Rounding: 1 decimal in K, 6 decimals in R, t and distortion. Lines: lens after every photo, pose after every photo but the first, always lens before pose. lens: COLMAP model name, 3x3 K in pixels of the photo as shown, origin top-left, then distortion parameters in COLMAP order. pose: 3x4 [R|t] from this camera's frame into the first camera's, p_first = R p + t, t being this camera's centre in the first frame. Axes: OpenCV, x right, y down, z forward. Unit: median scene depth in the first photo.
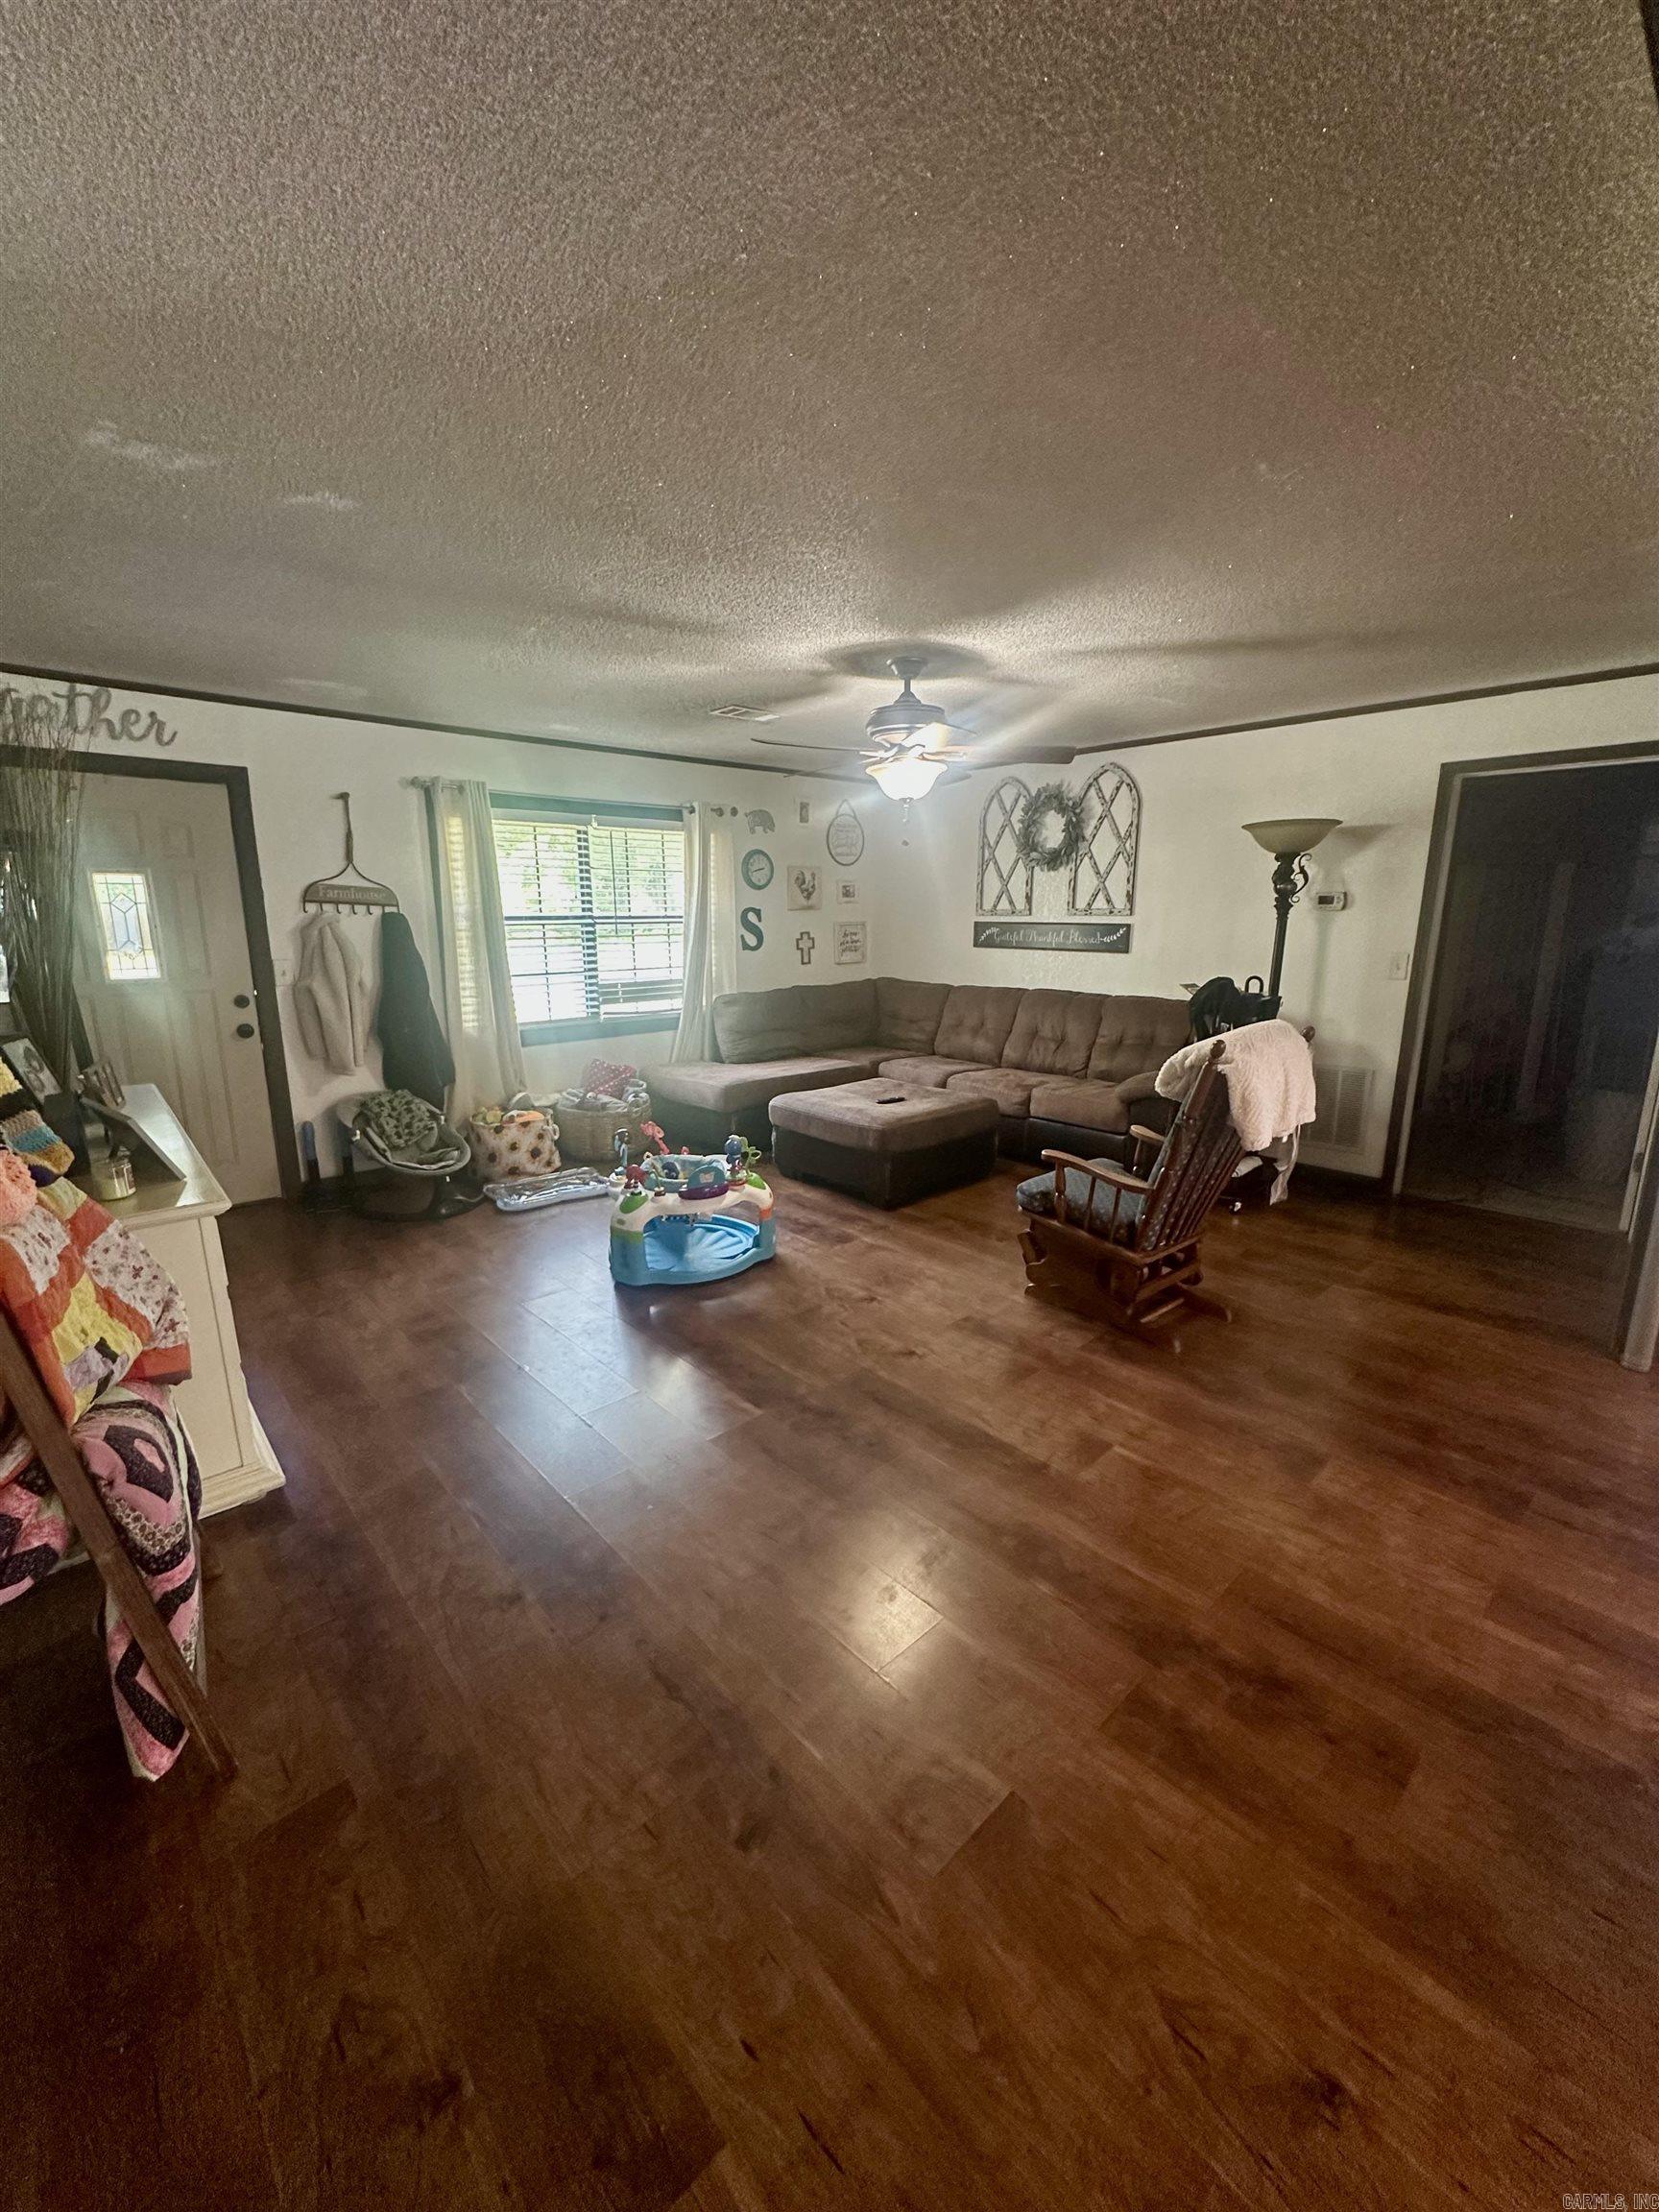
lens RADIAL K [[886.7, 0, 829.9], [0, 886.7, 1107.6], [0, 0, 1]] dist [-0.005153, 0.001498]
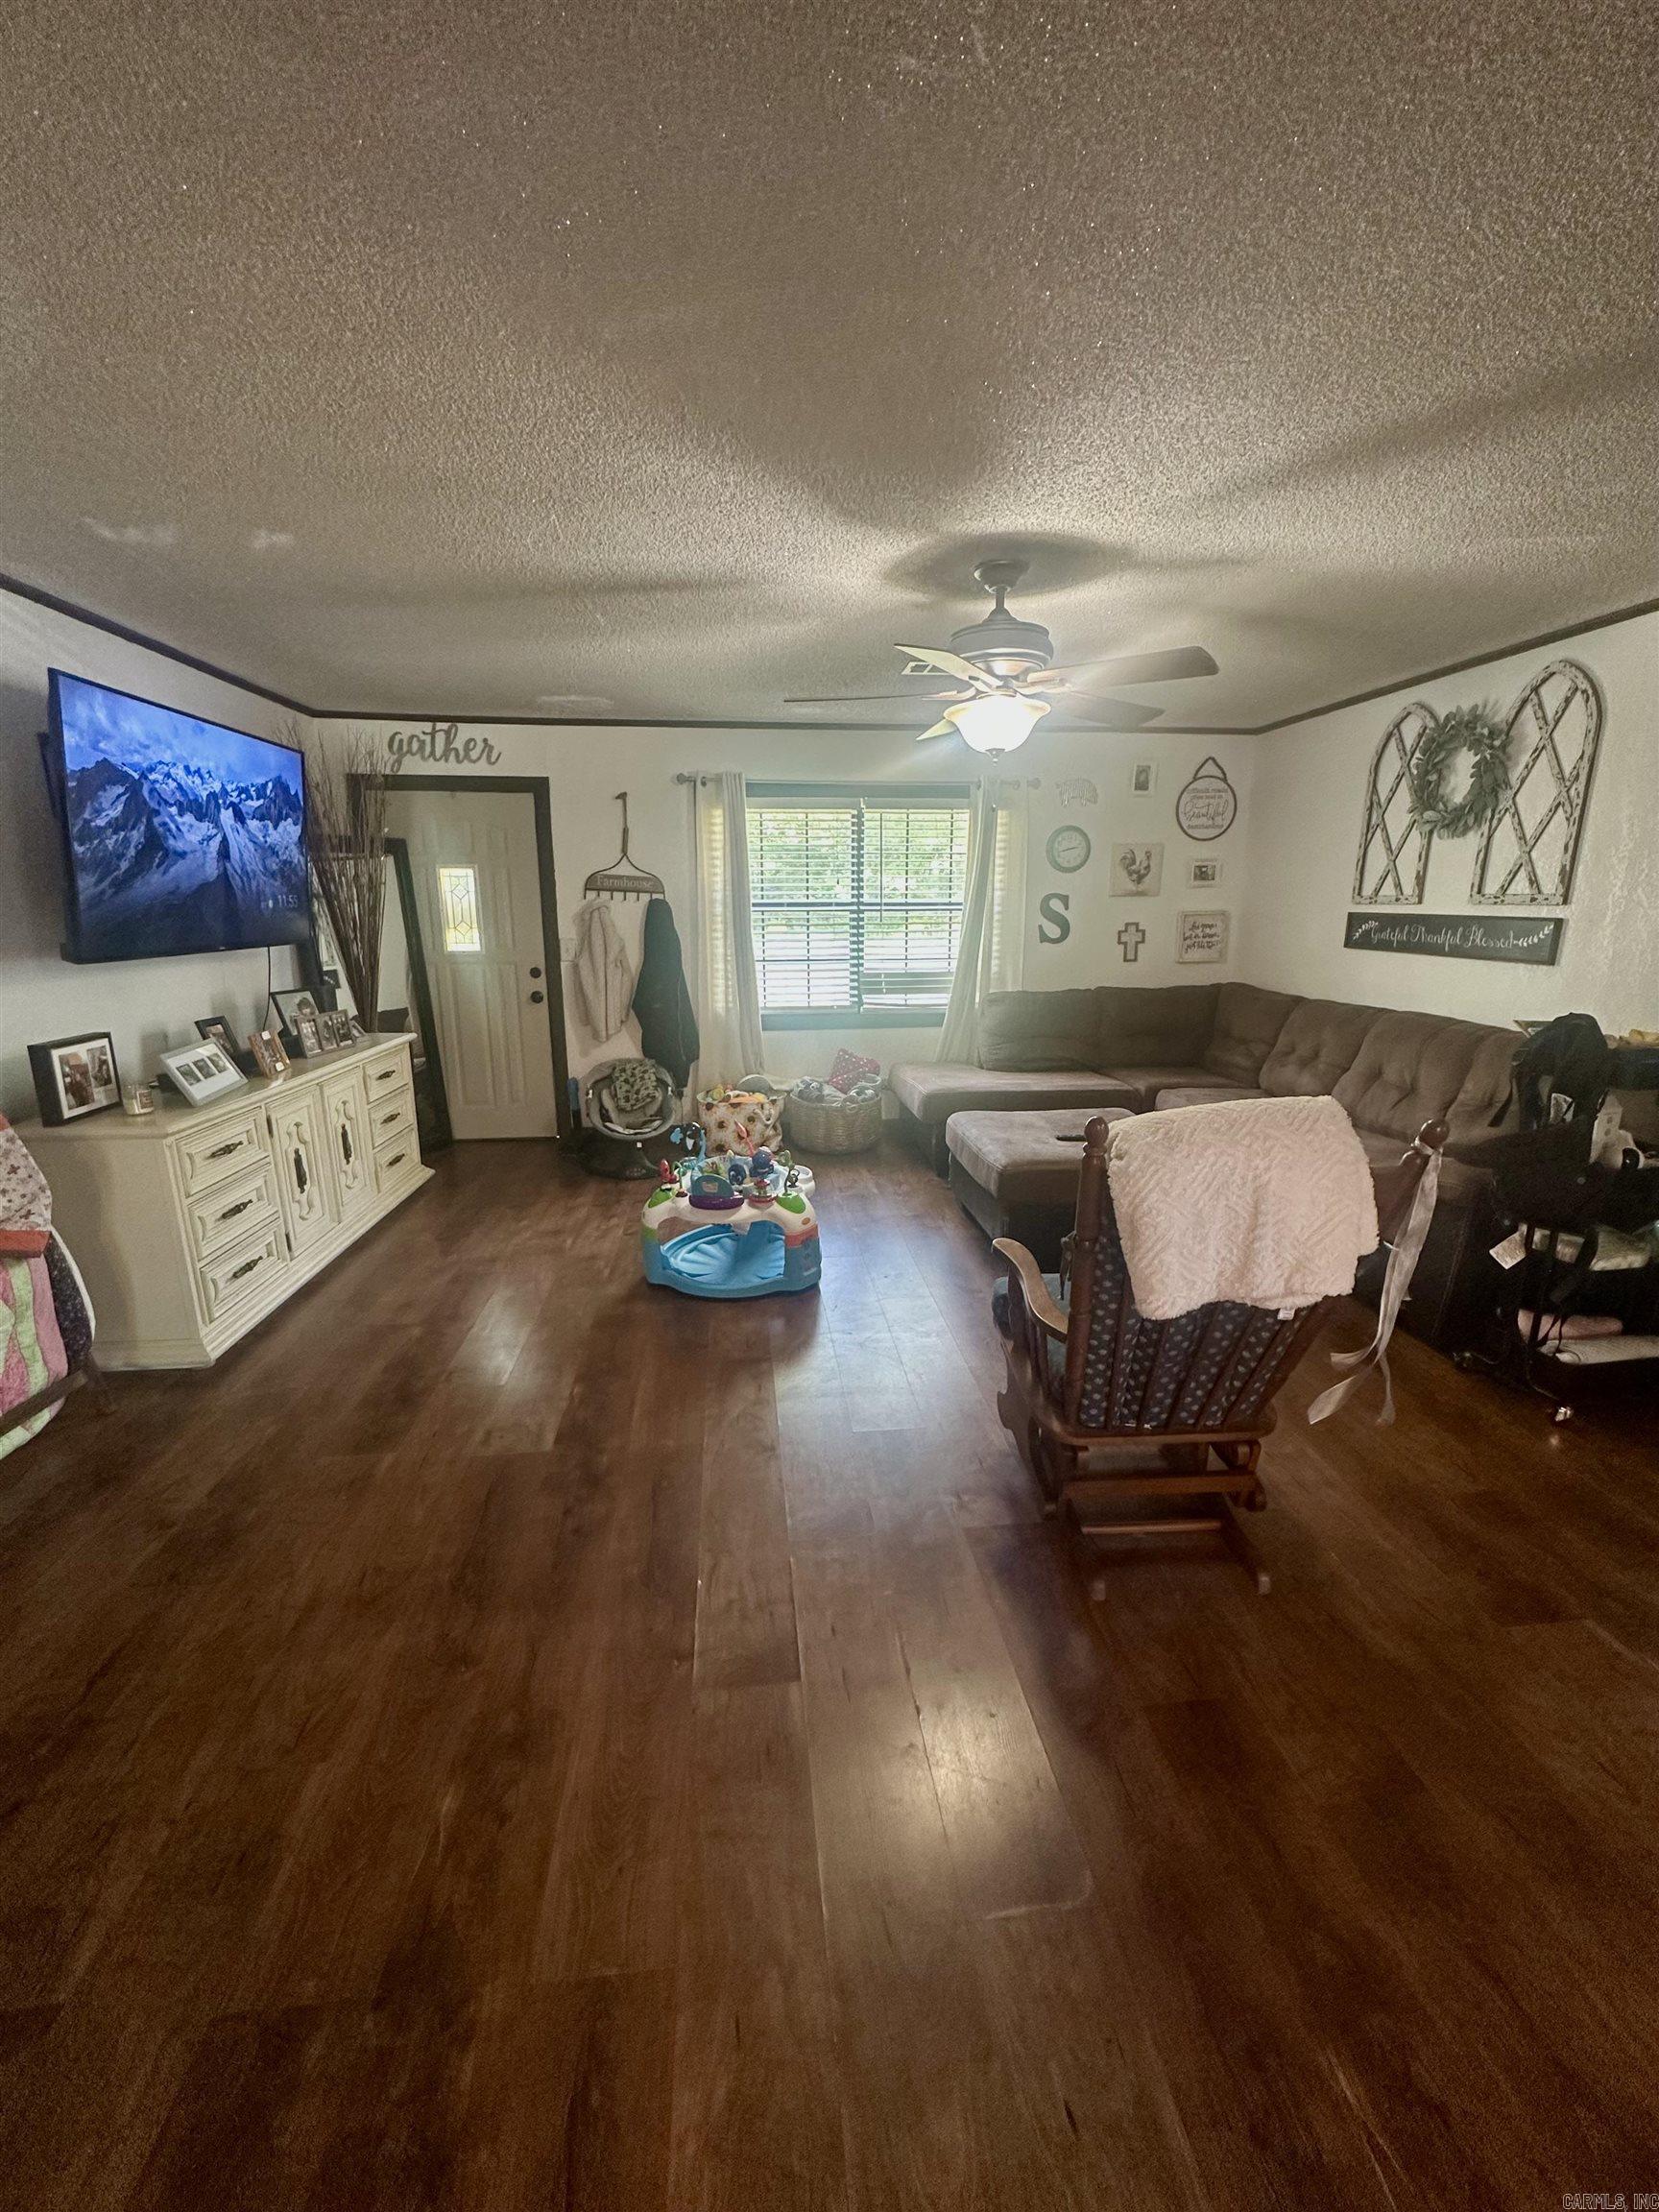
lens RADIAL K [[886.7, 0, 829.9], [0, 886.7, 1107.6], [0, 0, 1]] dist [-0.005153, 0.001498]
pose [[0.802523, 0.137415, -0.580580, 0.303927], [-0.128606, 0.990081, 0.056568, -0.044986], [0.582595, 0.029269, 0.812236, 0.200022]]
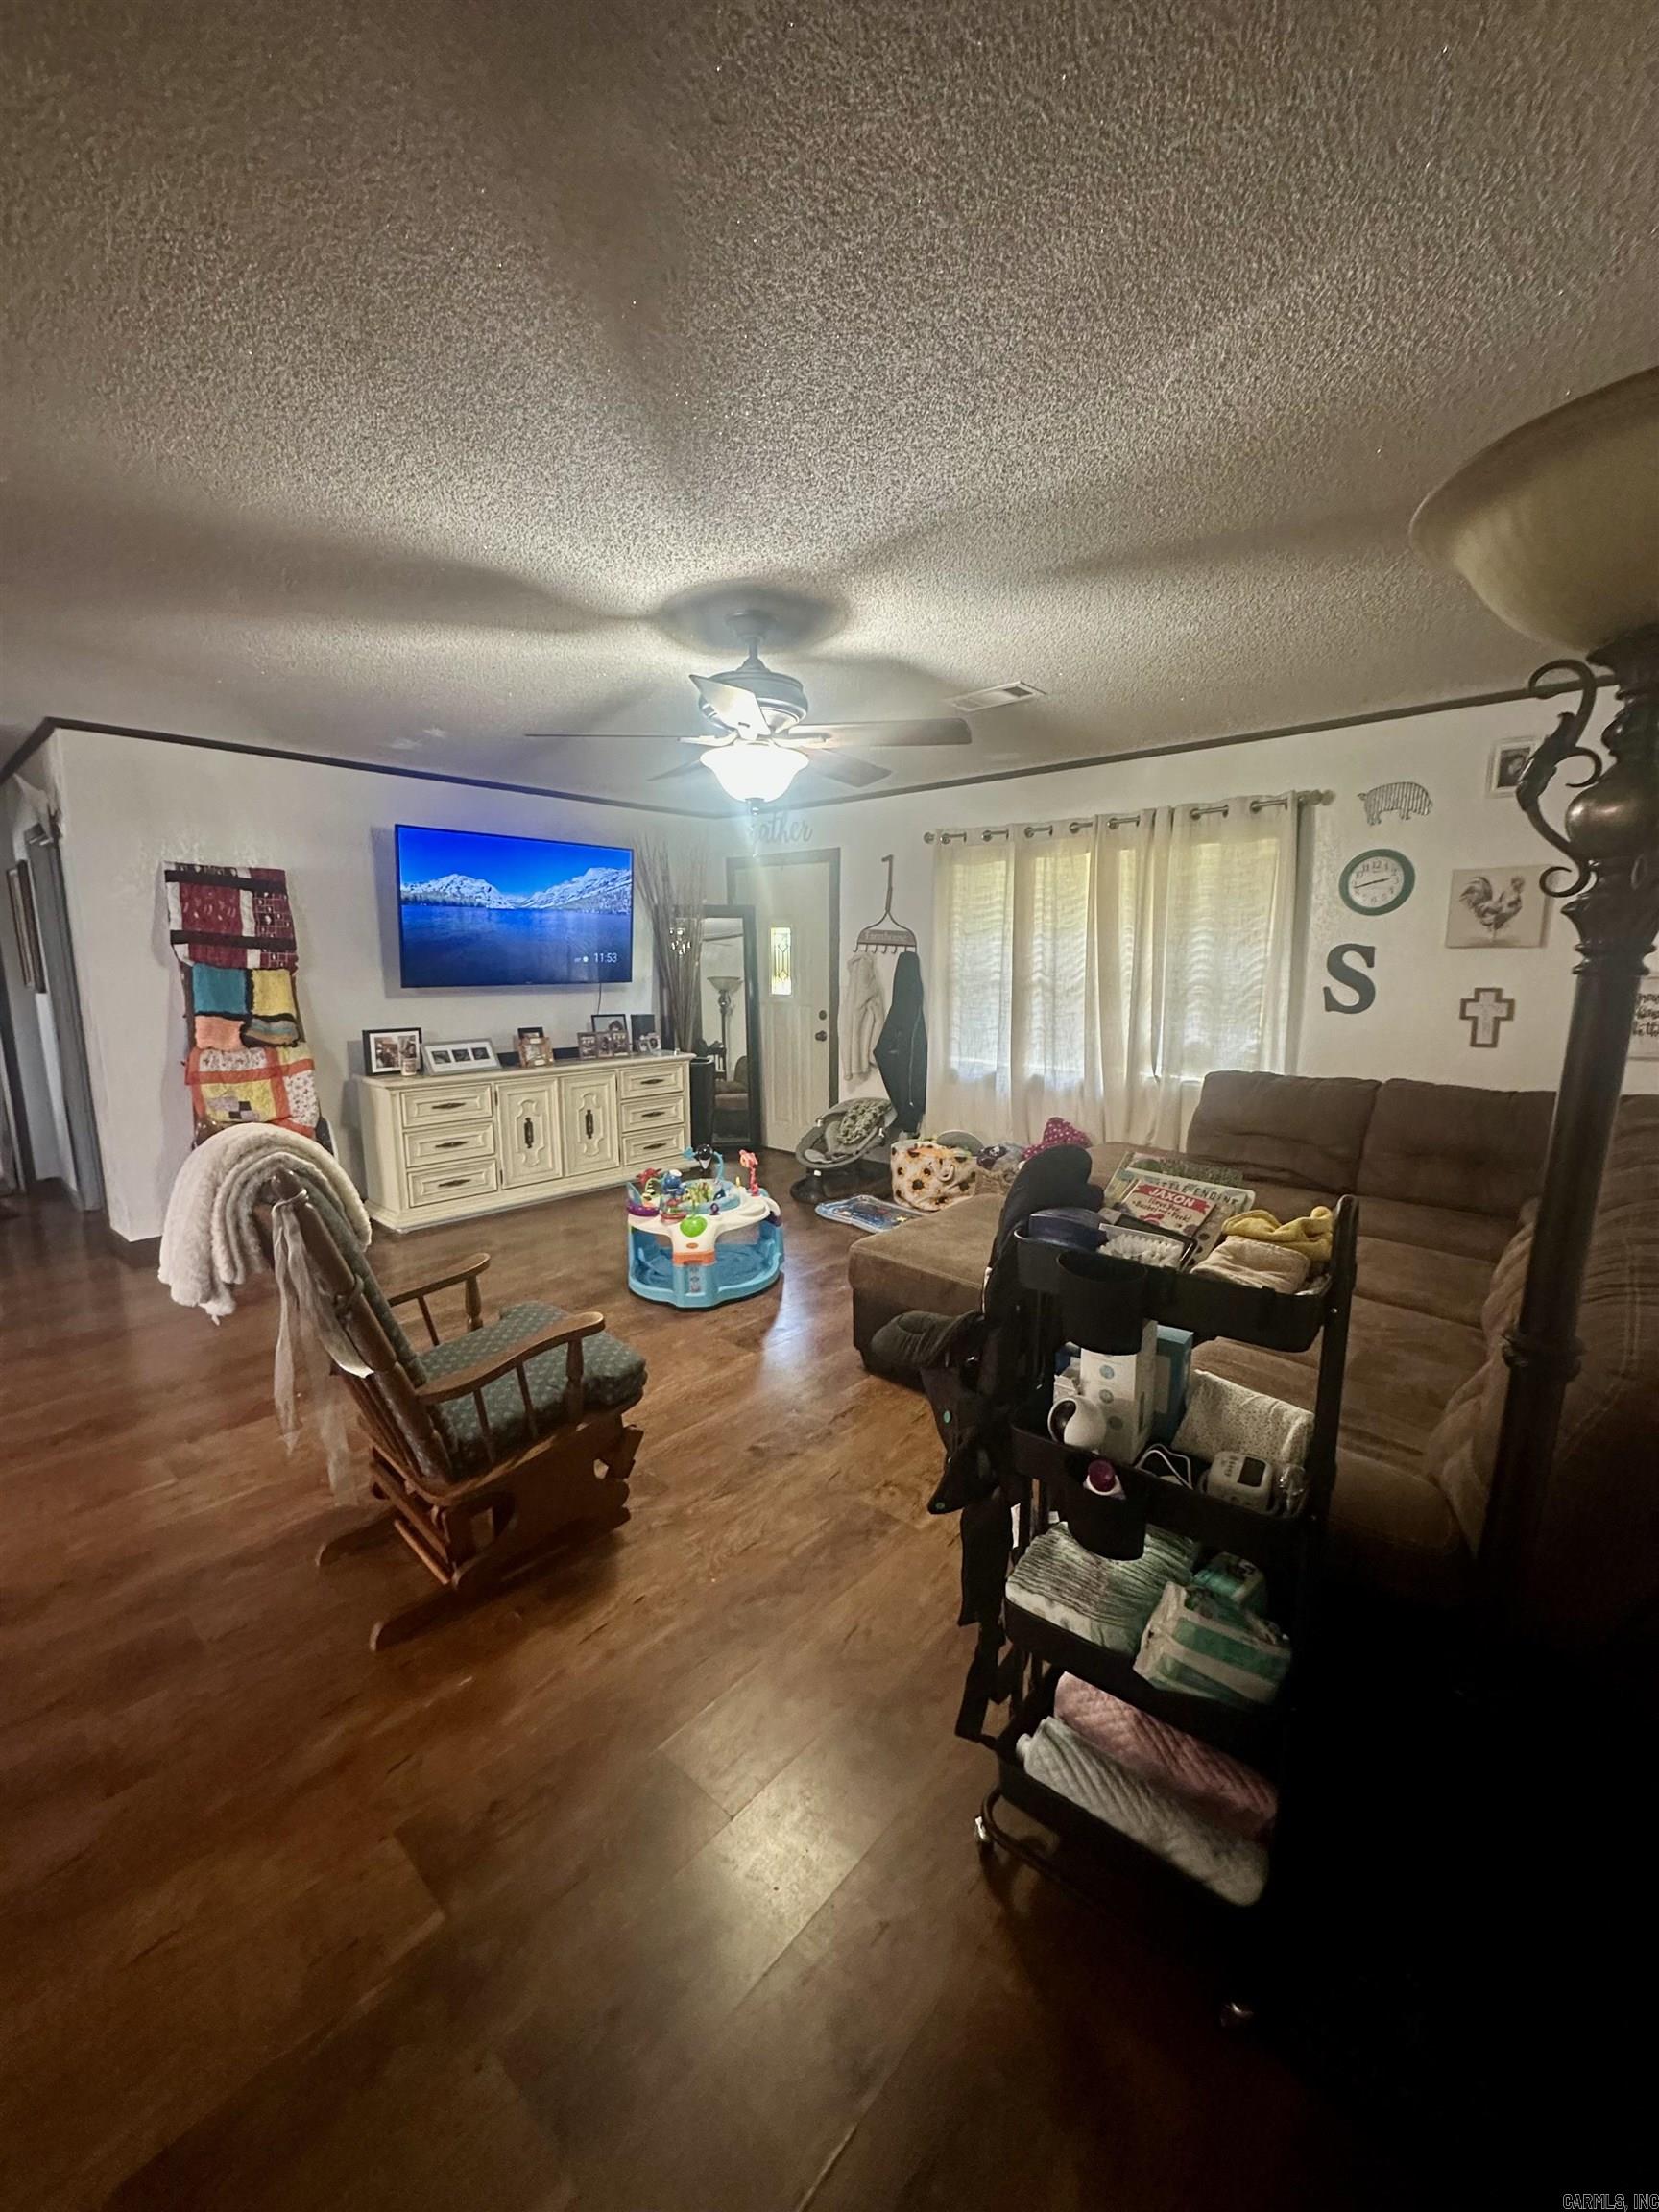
lens RADIAL K [[886.7, 0, 829.9], [0, 886.7, 1107.6], [0, 0, 1]] dist [-0.005153, 0.001498]
pose [[0.100018, 0.170372, -0.980291, 0.576735], [-0.215655, 0.965523, 0.145802, -0.145015], [0.971334, 0.196822, 0.133312, 0.668235]]
